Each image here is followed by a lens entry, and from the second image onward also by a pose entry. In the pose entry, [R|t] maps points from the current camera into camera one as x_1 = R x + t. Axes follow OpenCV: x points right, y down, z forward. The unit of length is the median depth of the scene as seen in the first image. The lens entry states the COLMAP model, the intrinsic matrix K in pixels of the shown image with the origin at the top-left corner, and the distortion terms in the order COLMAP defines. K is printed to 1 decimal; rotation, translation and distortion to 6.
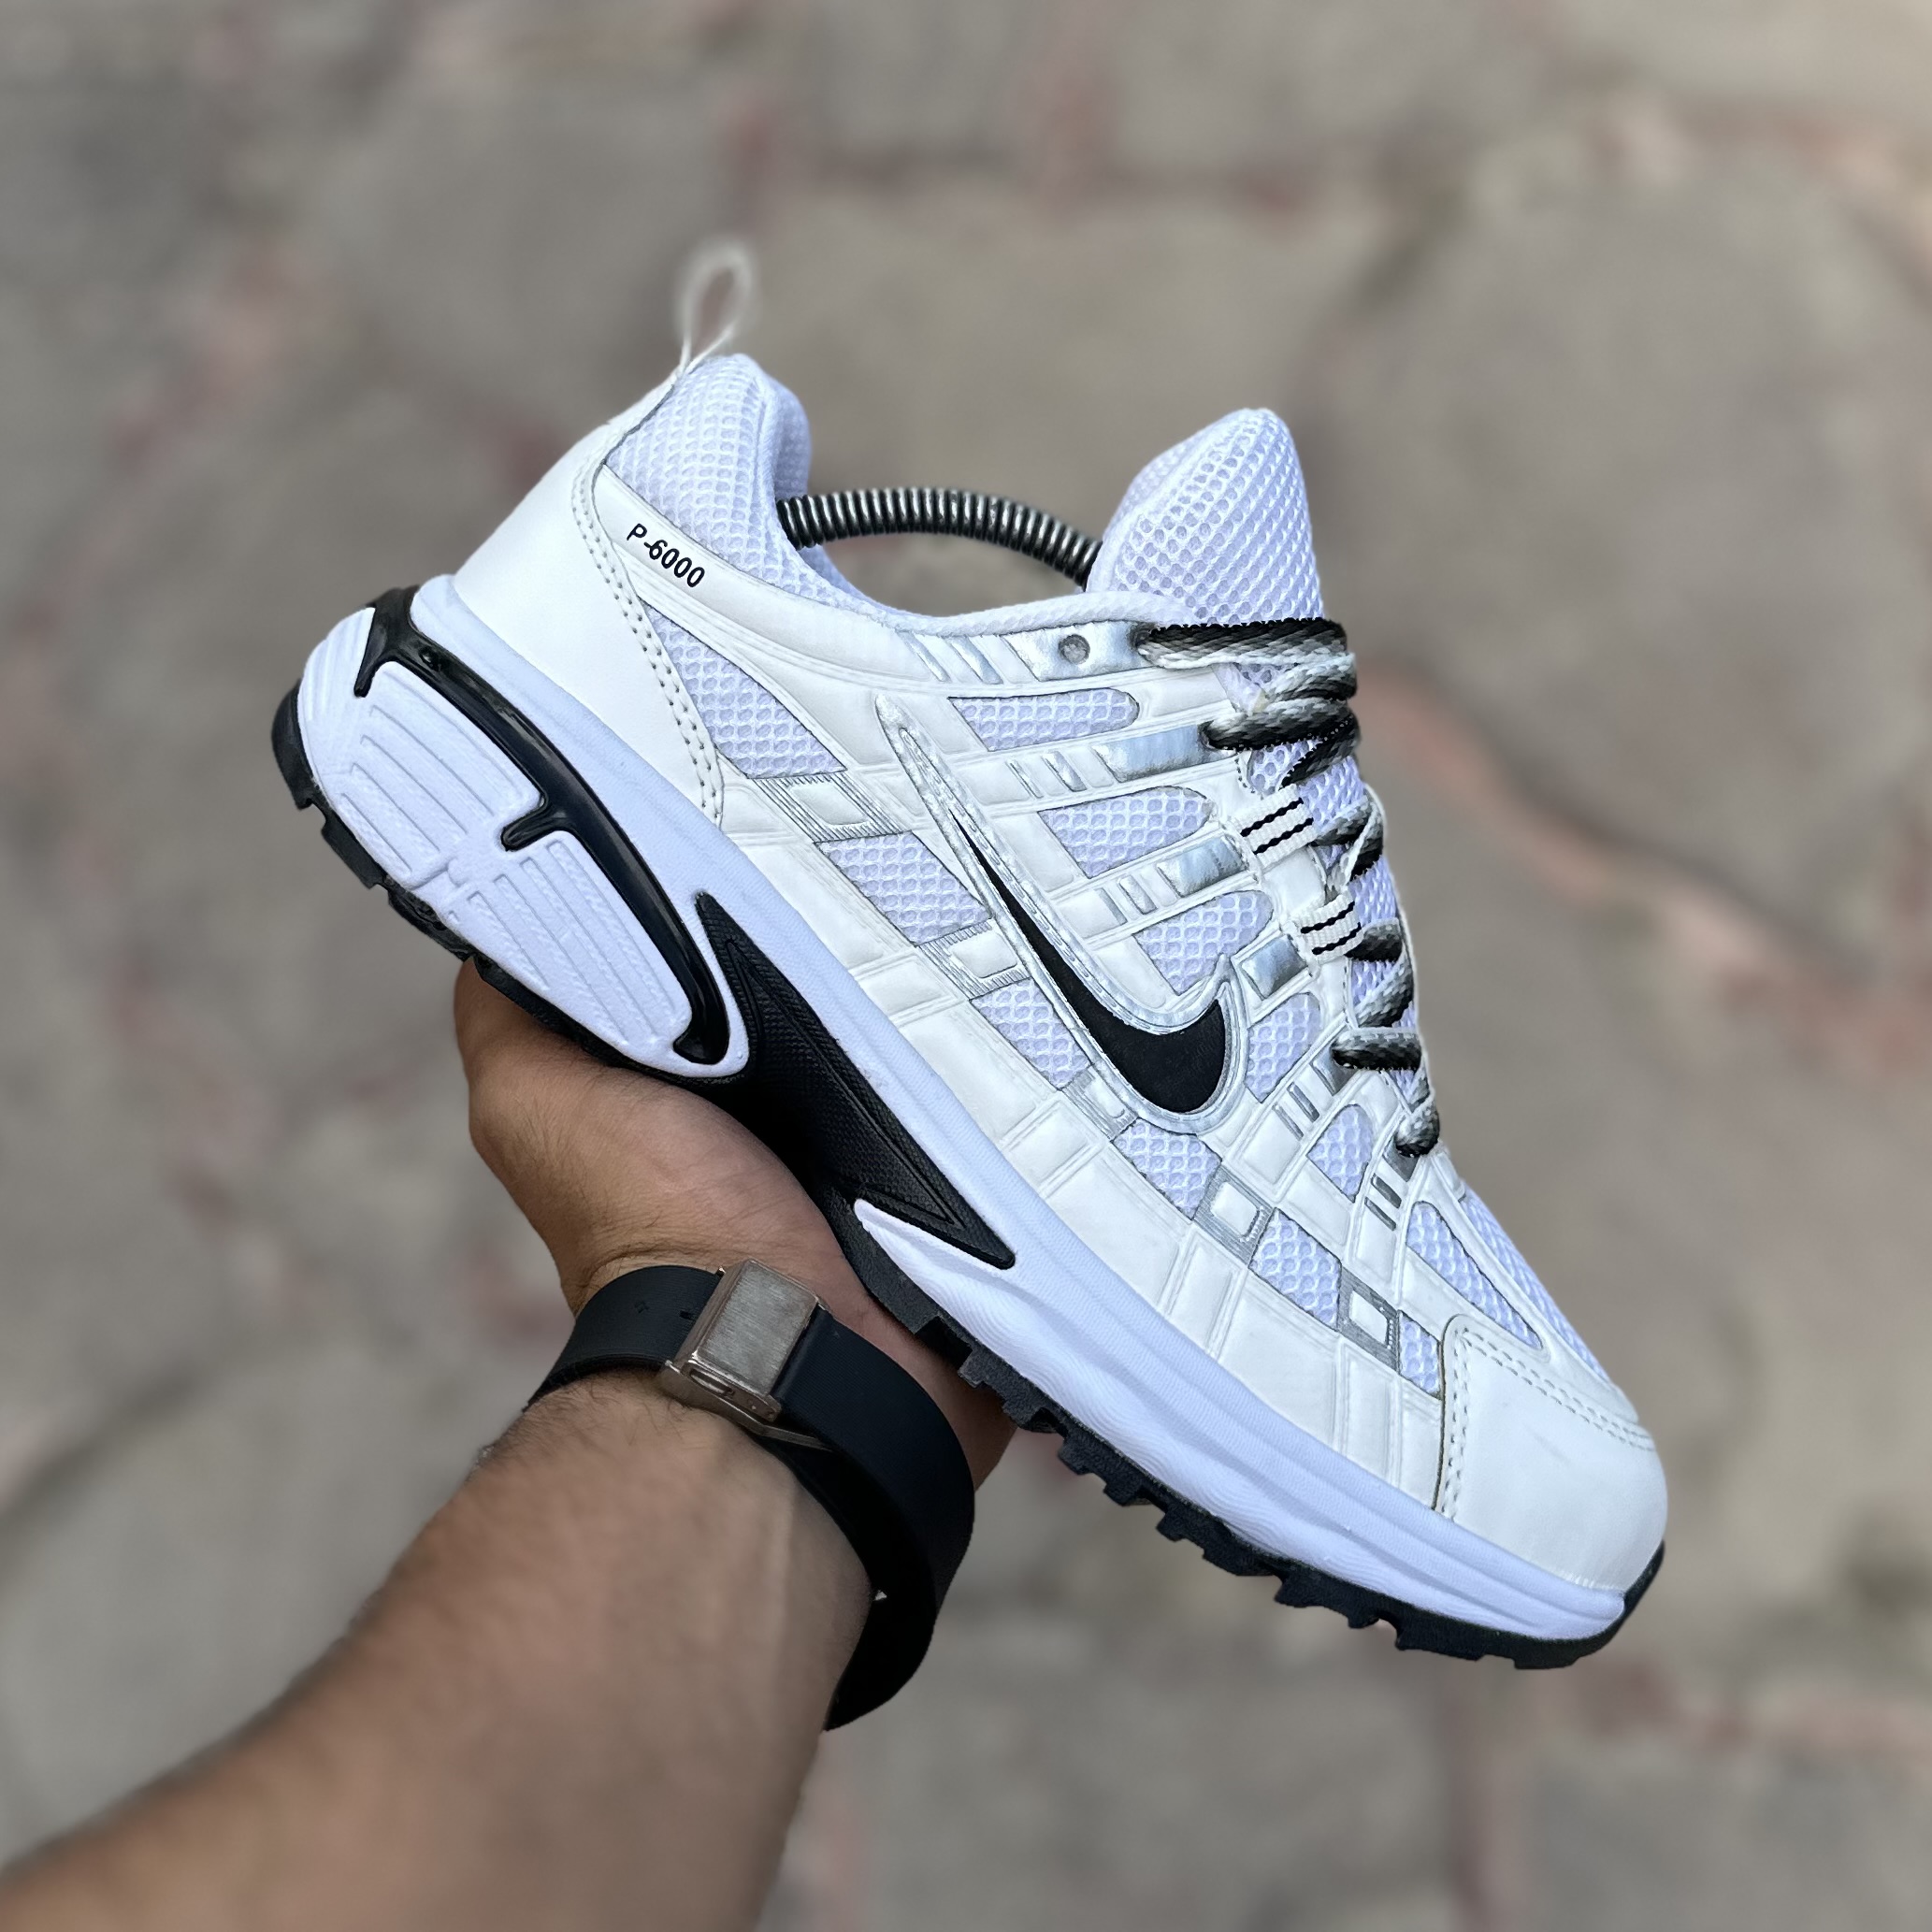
lens RADIAL K [[1616.6, 0, 966.0], [0, 1616.6, 966.0], [0, 0, 1]] dist [0.088116, -0.000561]
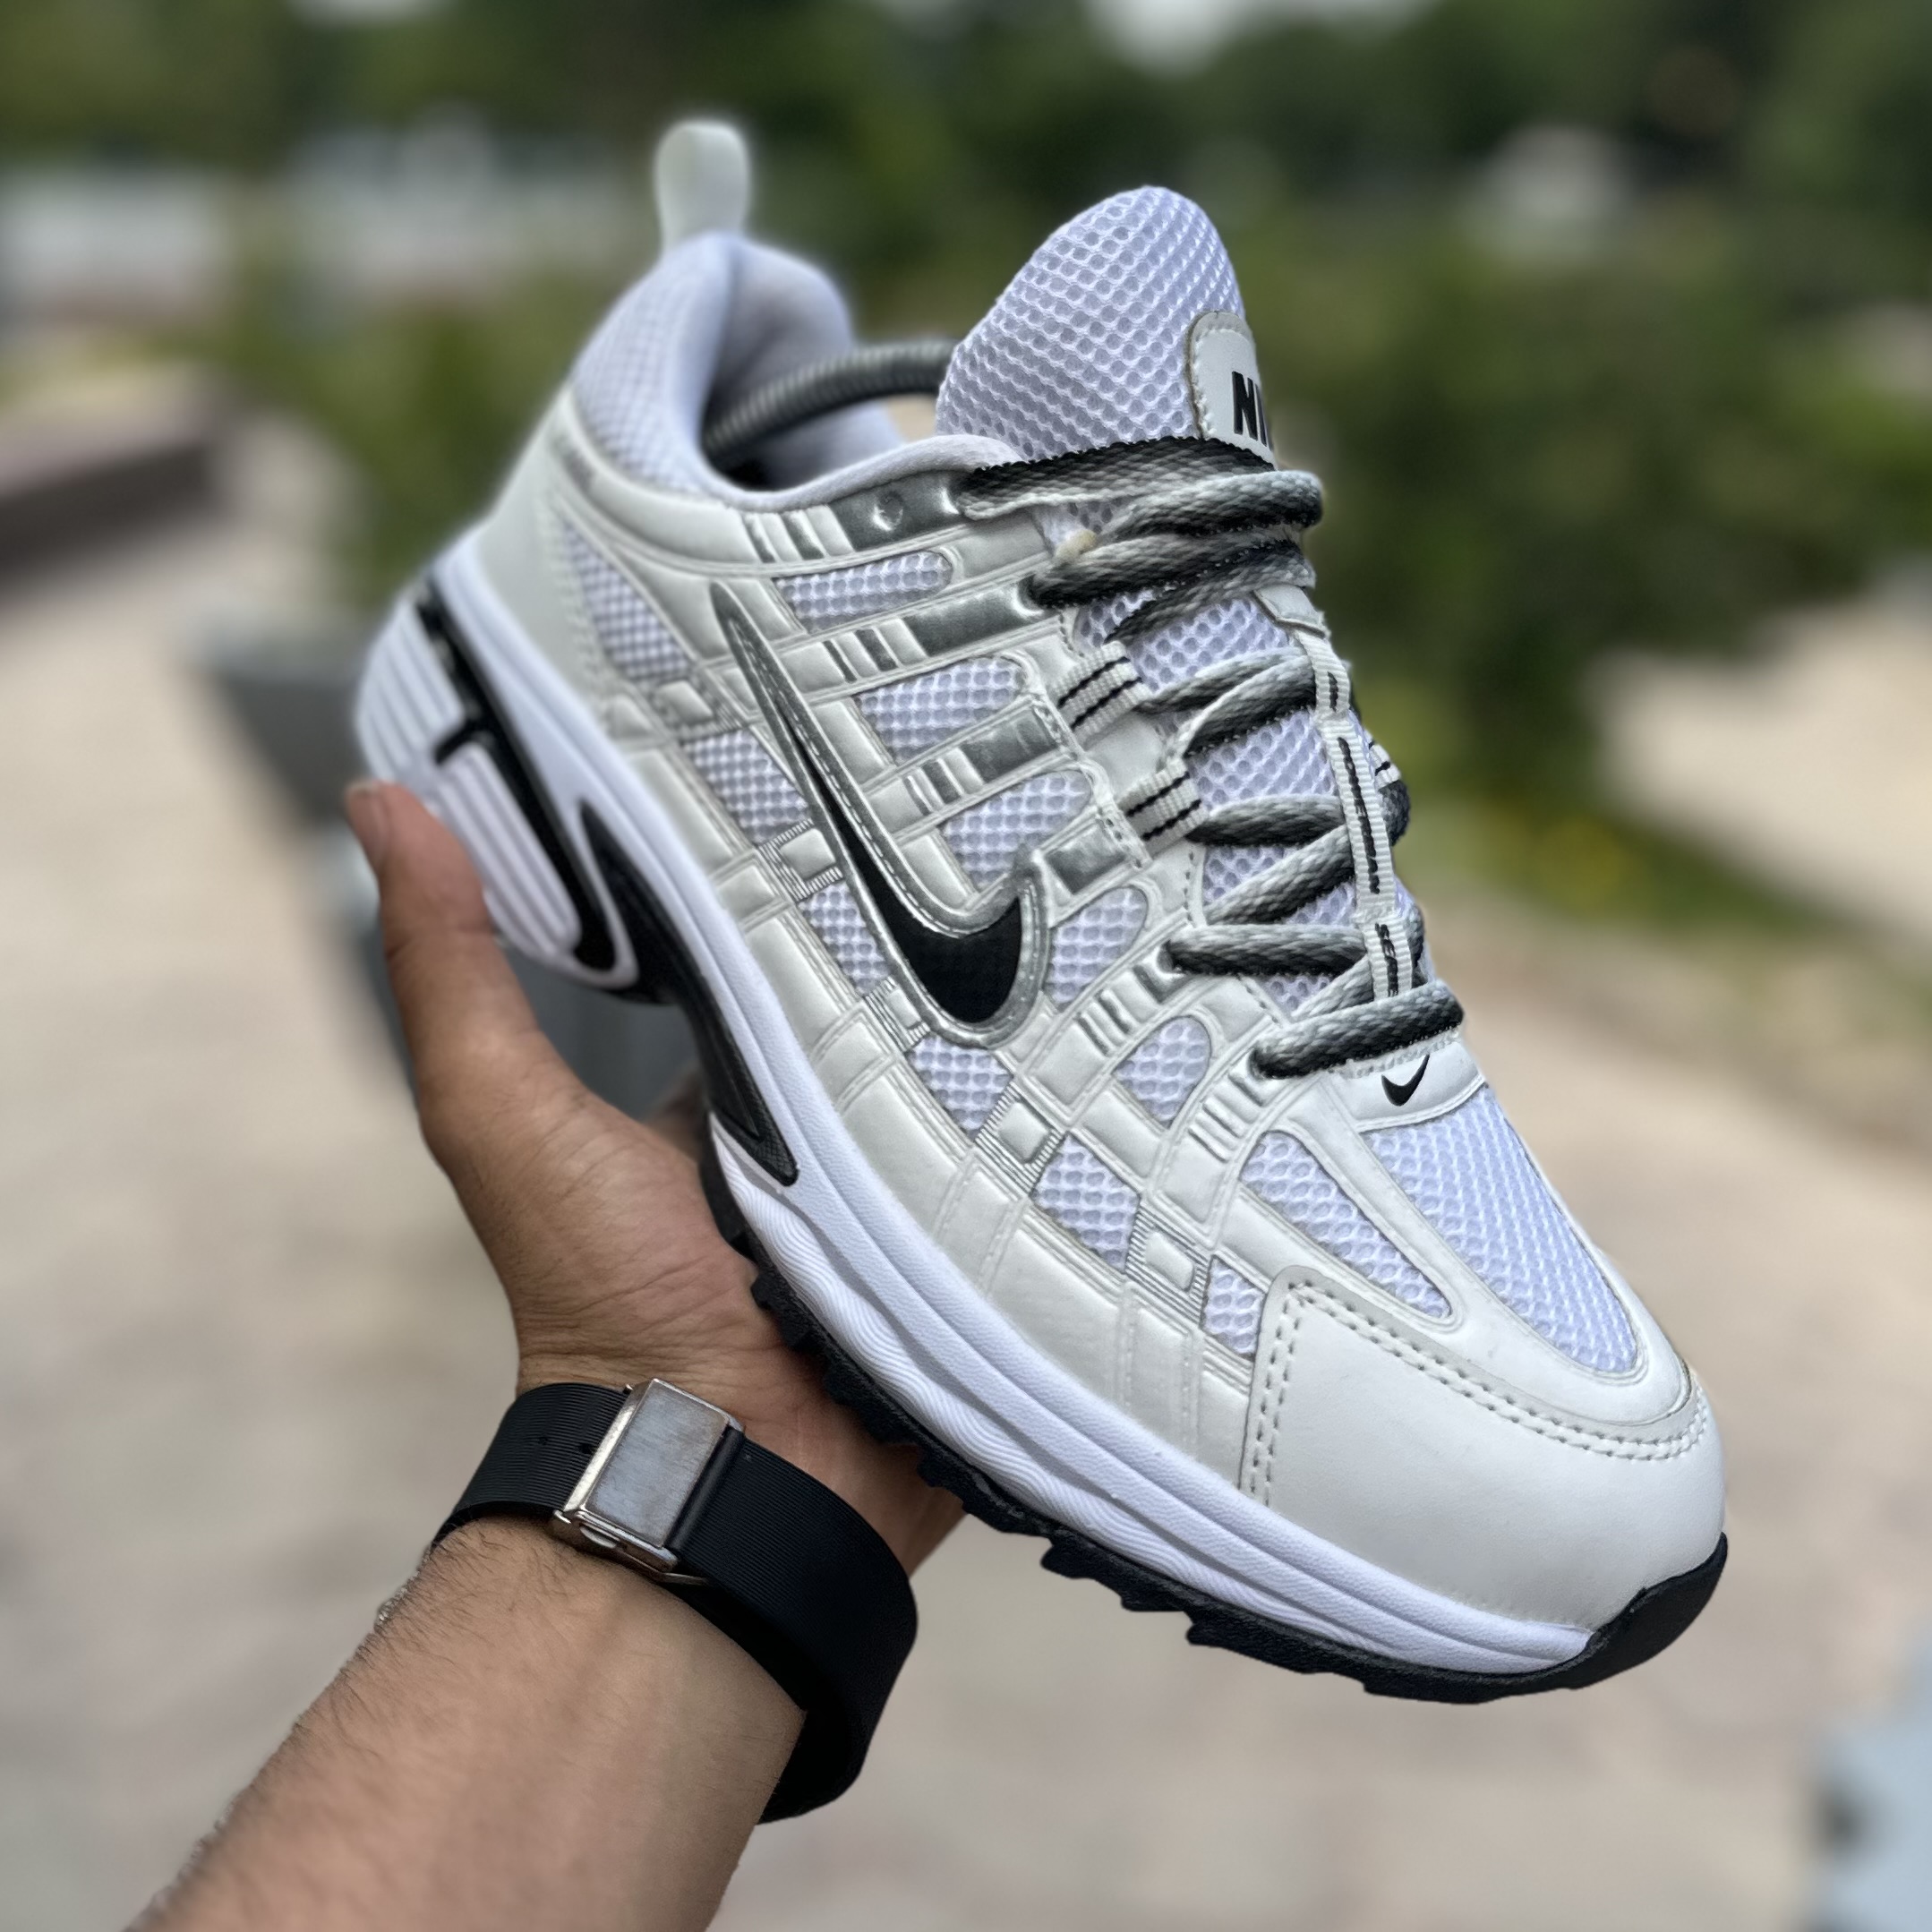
lens RADIAL K [[1616.6, 0, 966.0], [0, 1616.6, 966.0], [0, 0, 1]] dist [0.088116, -0.000561]
pose [[0.917308, -0.009087, -0.398074, 0.468556], [0.035005, 0.997709, 0.057889, 0.006576], [0.396636, -0.067037, 0.915525, 0.175554]]
